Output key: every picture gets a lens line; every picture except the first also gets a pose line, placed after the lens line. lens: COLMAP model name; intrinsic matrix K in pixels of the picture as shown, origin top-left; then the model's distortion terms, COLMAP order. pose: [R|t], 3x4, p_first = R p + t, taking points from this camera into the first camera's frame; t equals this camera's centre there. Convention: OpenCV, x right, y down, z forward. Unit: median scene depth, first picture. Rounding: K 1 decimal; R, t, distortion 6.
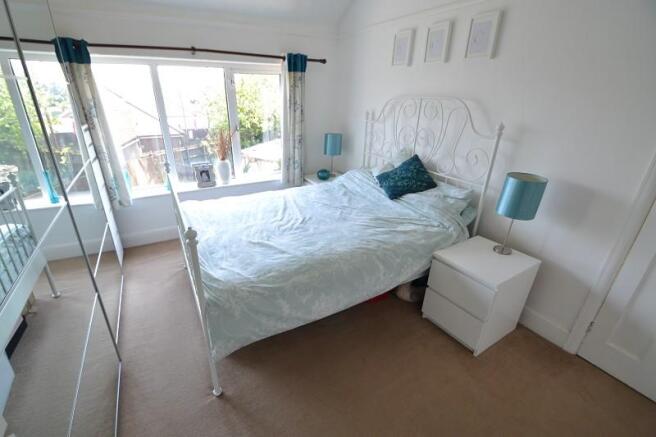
lens RADIAL K [[291.8, 0, 310.8], [0, 291.8, 222.2], [0, 0, 1]] dist [0.020186, -0.019709]
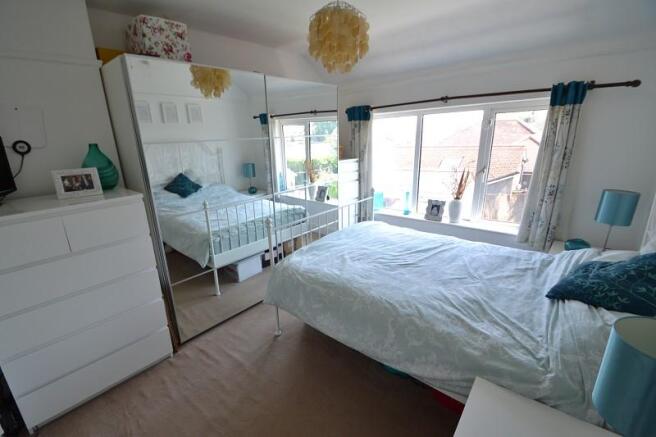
lens RADIAL K [[291.8, 0, 310.8], [0, 291.8, 222.2], [0, 0, 1]] dist [0.020186, -0.019709]
pose [[0.326396, 0.246971, -0.912398, 0.691407], [-0.341489, 0.930878, 0.129810, -0.146421], [0.881391, 0.269204, 0.388173, 0.291977]]
